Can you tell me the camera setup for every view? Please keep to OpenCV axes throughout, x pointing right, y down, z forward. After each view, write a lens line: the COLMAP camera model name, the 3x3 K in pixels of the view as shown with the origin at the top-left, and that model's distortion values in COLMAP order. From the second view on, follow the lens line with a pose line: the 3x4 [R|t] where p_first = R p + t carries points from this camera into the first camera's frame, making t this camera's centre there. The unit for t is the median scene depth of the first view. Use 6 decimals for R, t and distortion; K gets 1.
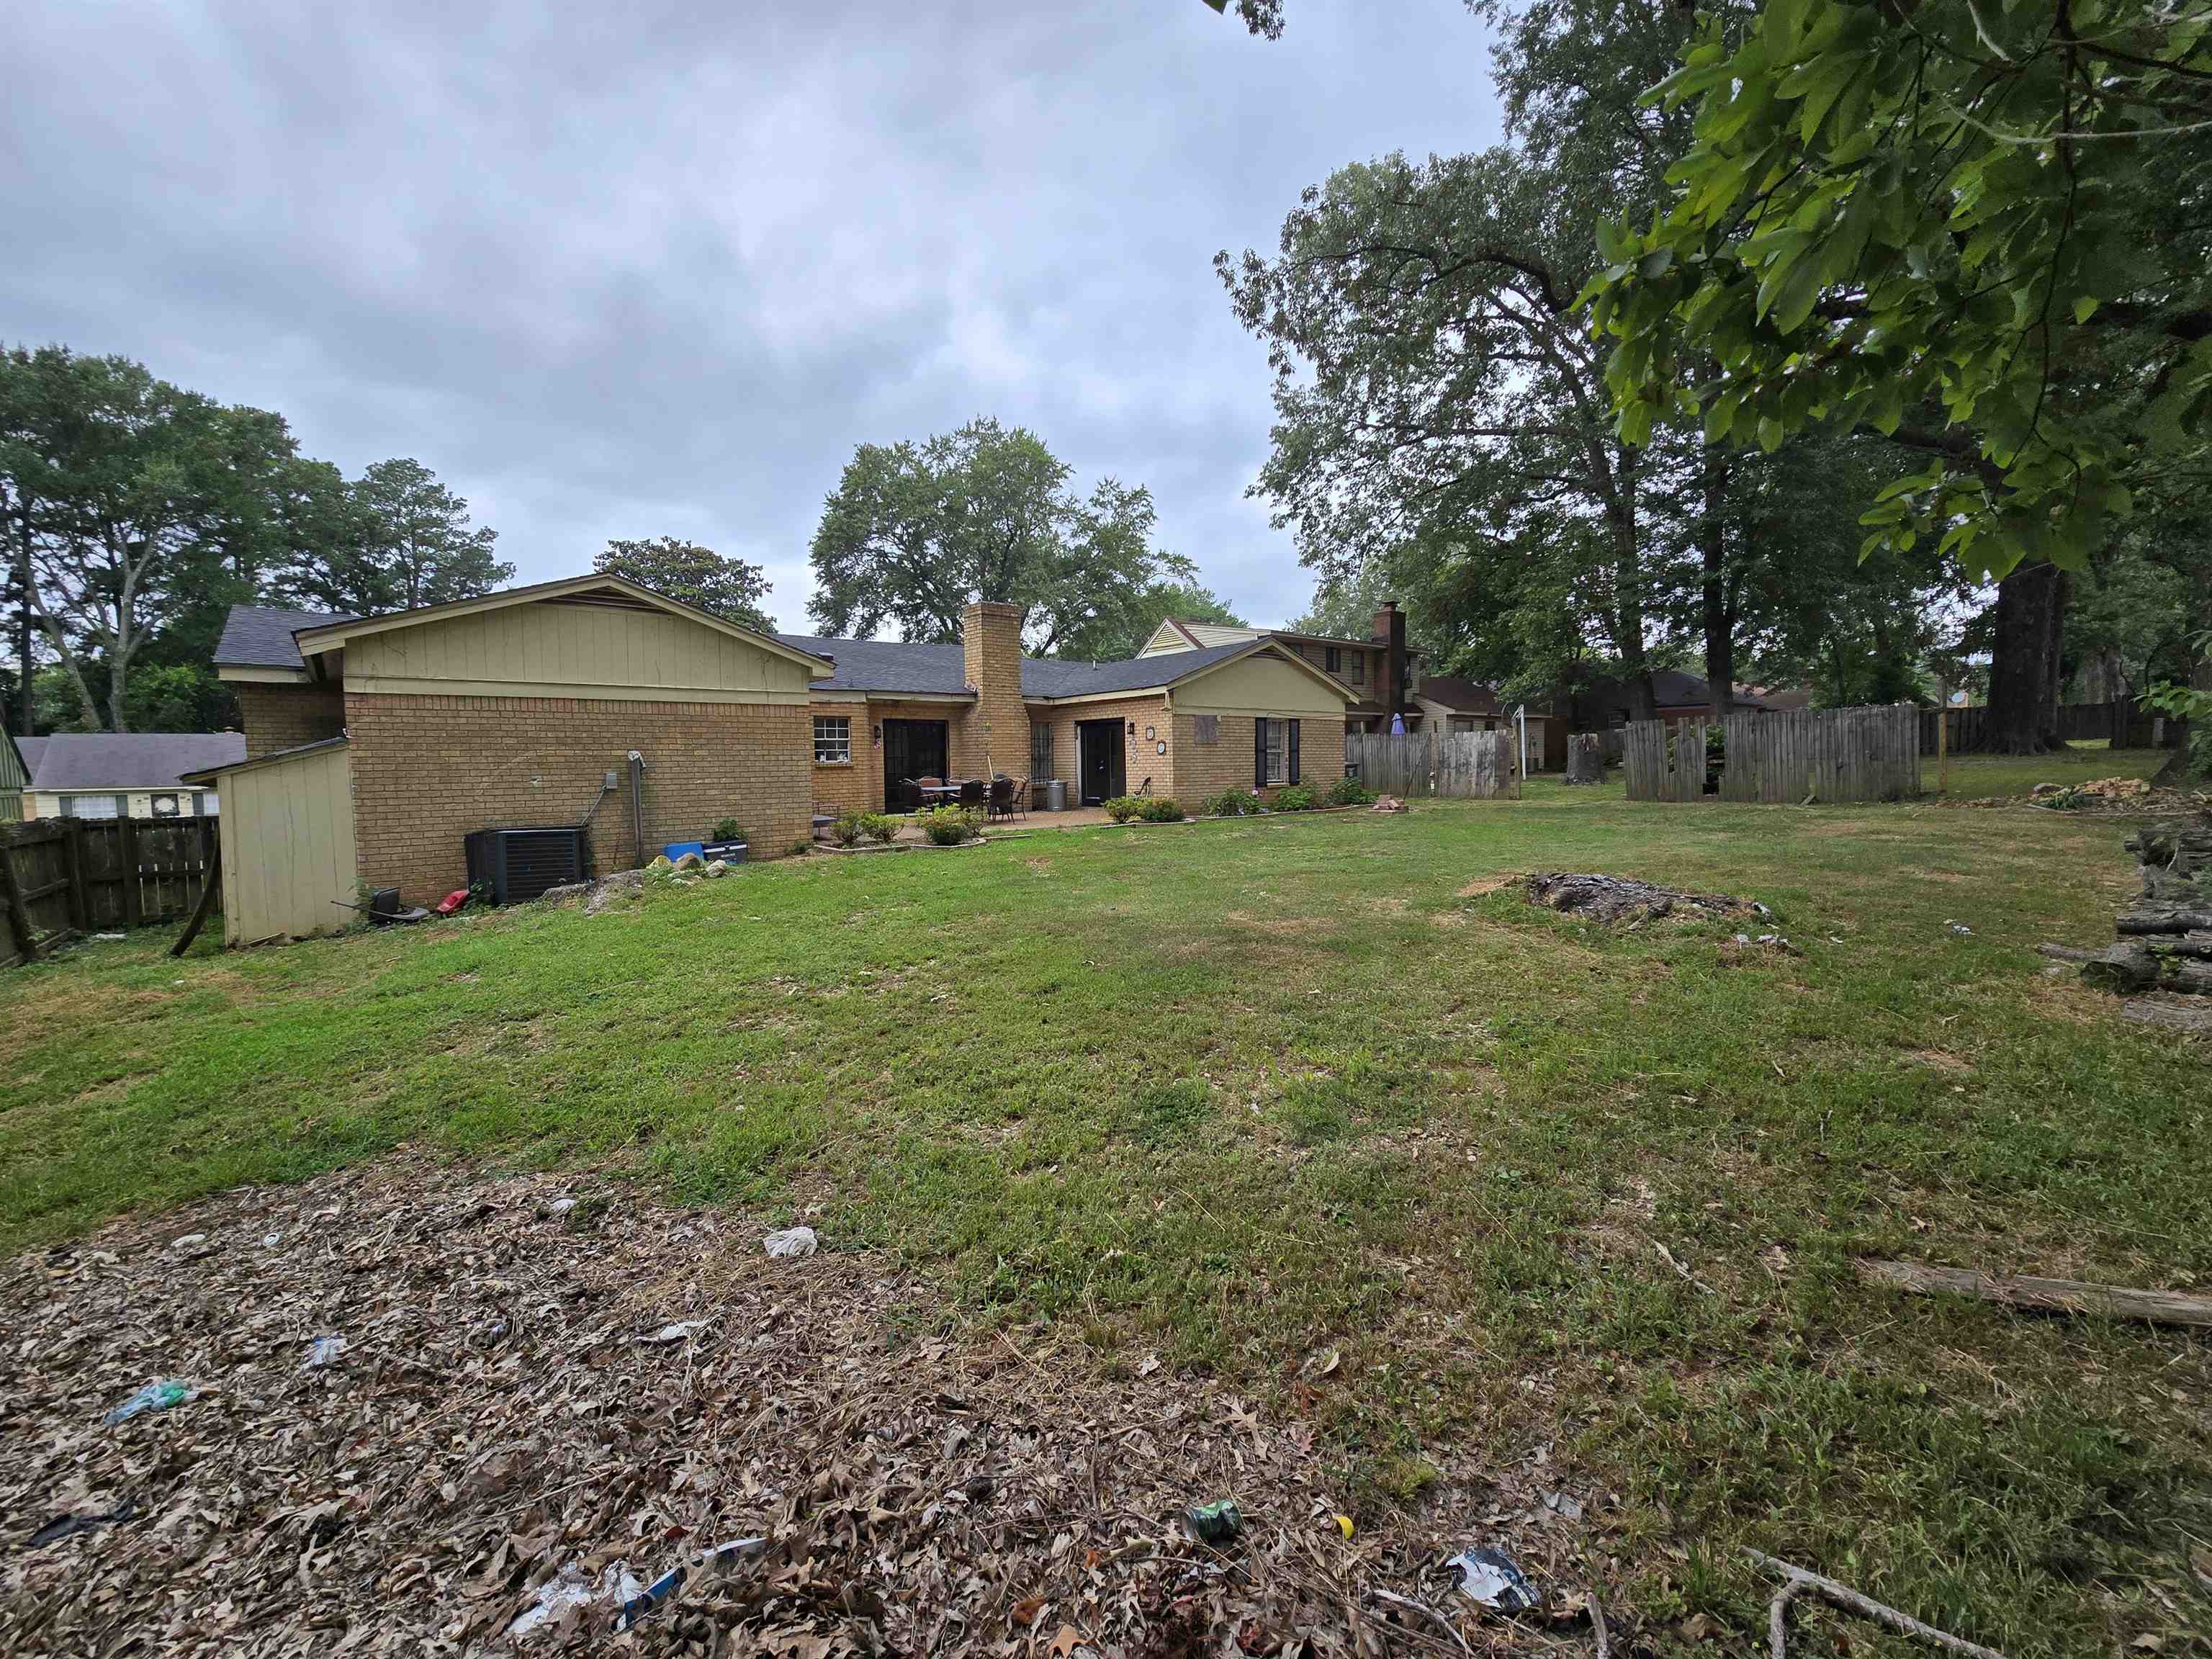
lens RADIAL K [[902.7, 0, 1106.0], [0, 902.7, 829.5], [0, 0, 1]] dist [0.000992, 0.000137]
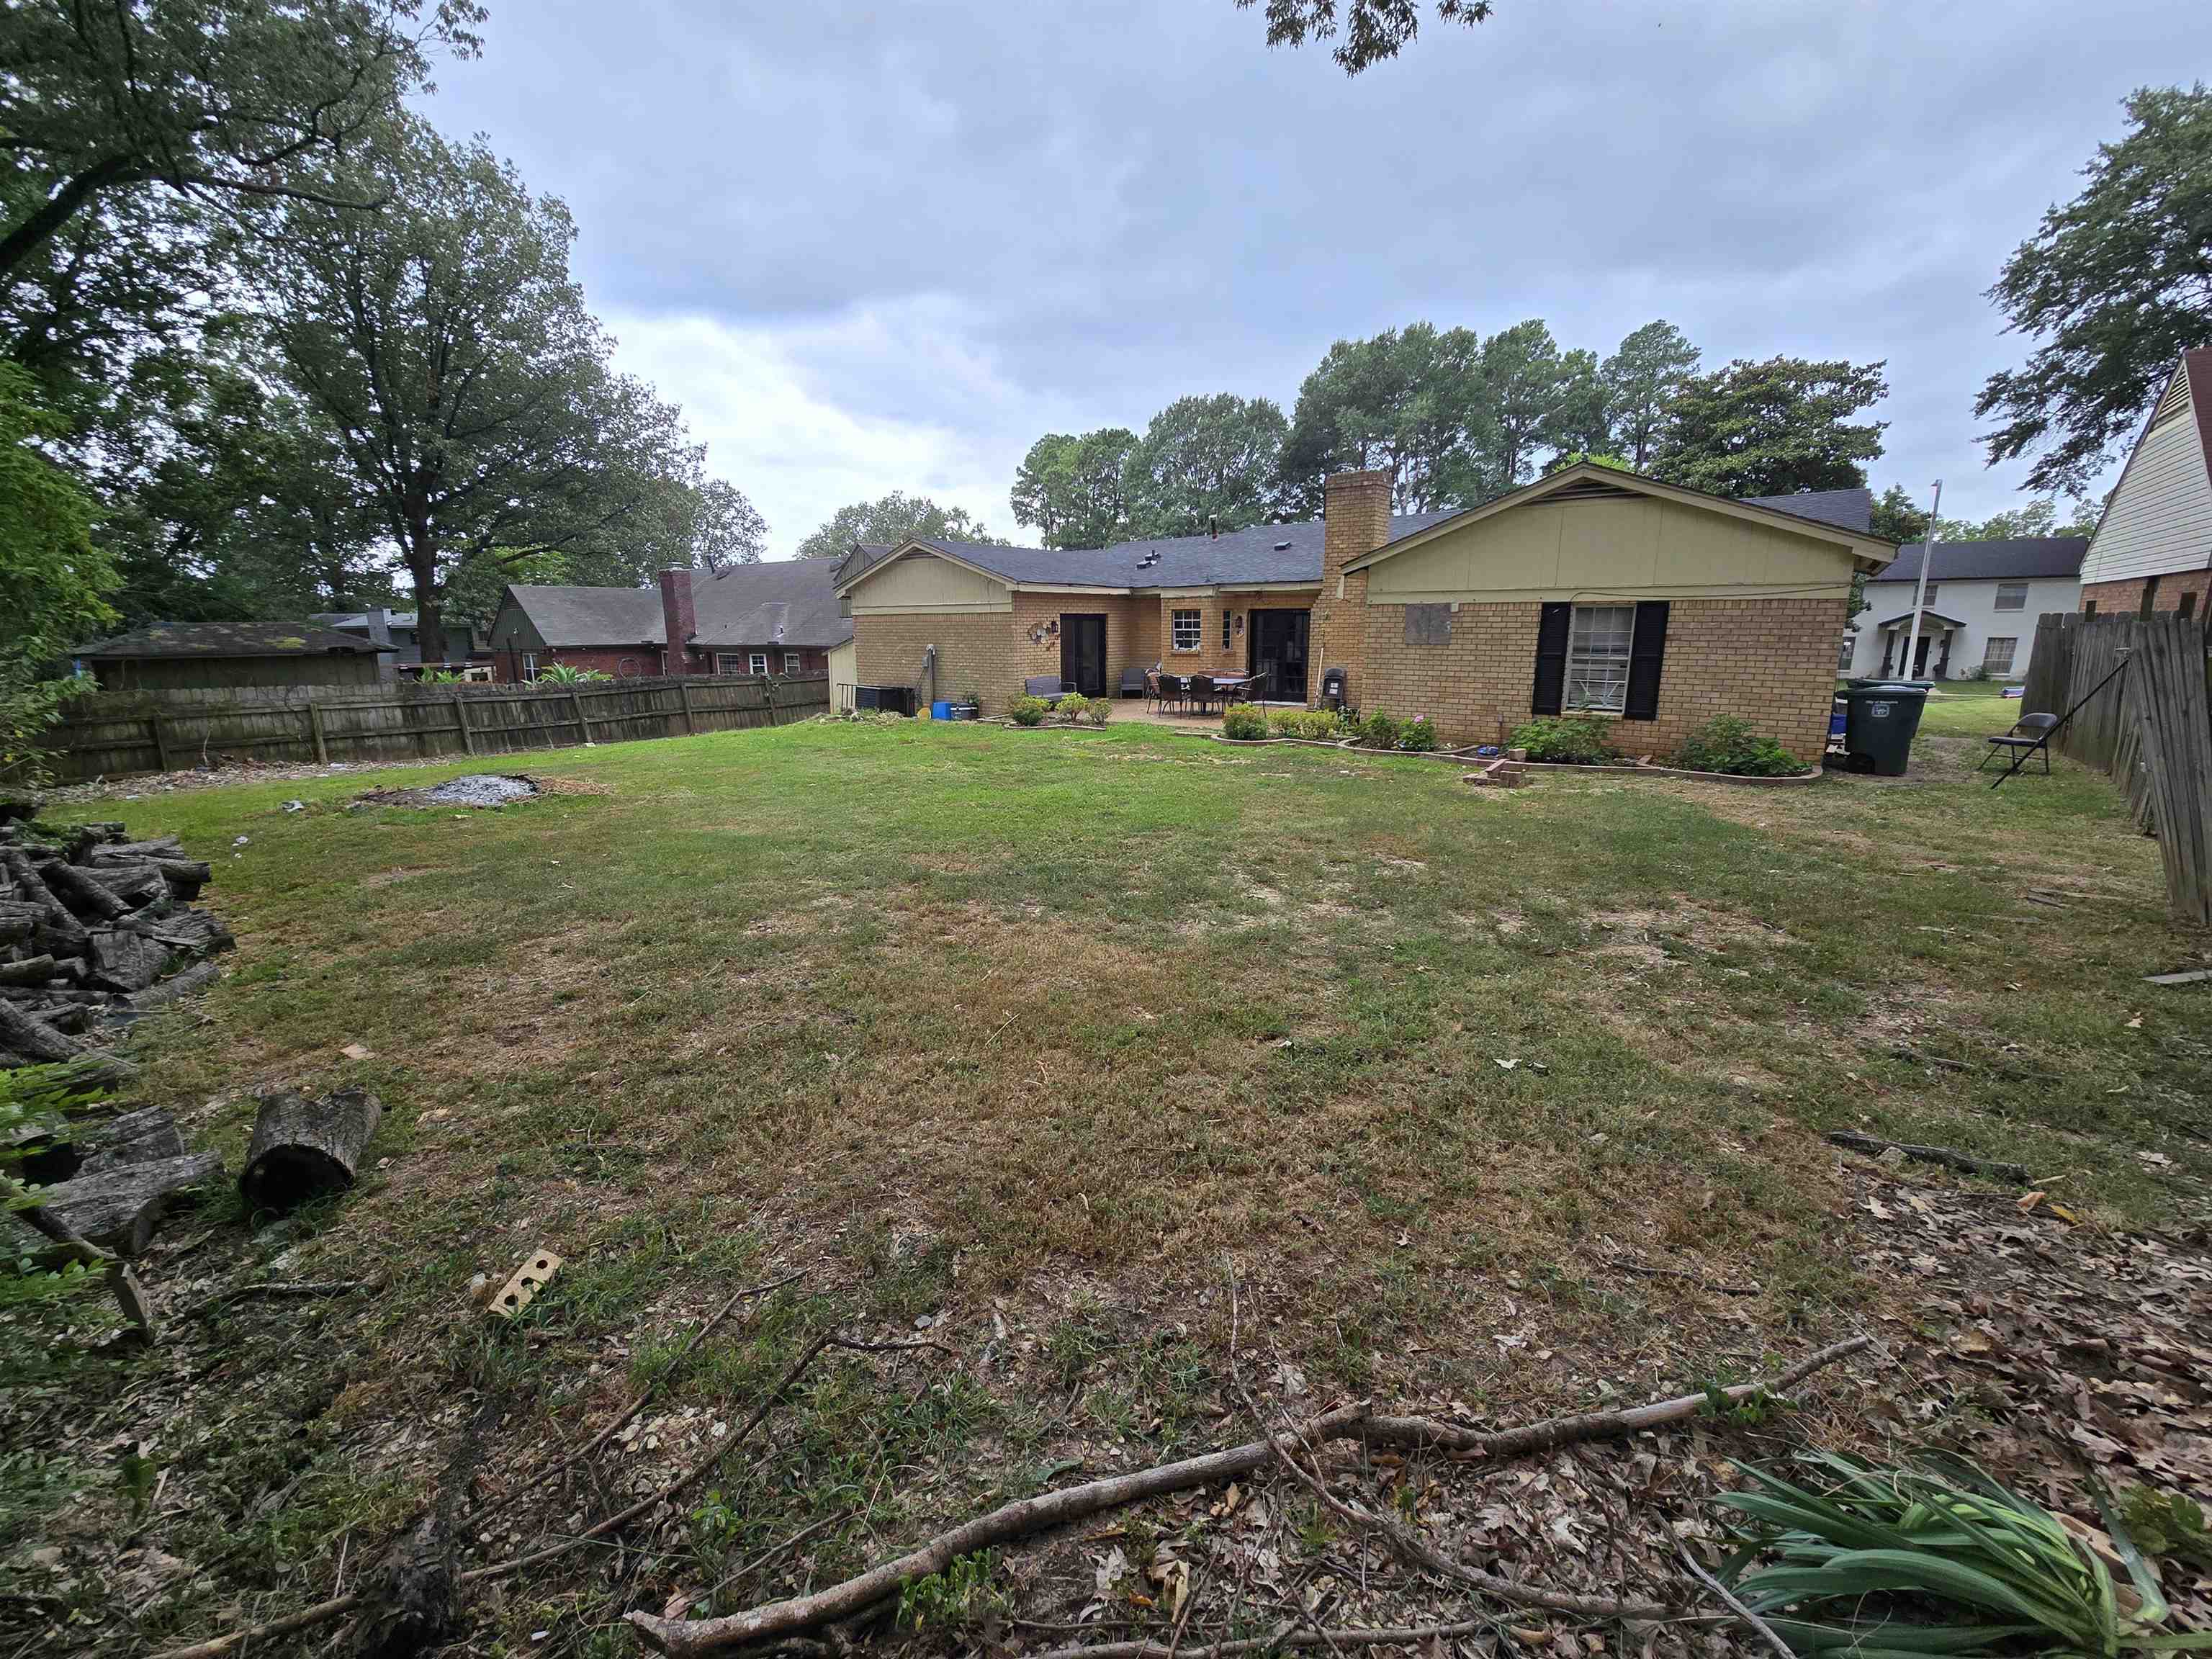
lens RADIAL K [[902.7, 0, 1106.0], [0, 902.7, 829.5], [0, 0, 1]] dist [0.000992, 0.000137]
pose [[0.210278, 0.229980, -0.950206, 0.782770], [-0.070627, 0.972971, 0.219861, -0.091635], [0.975087, 0.020879, 0.220838, 0.606716]]
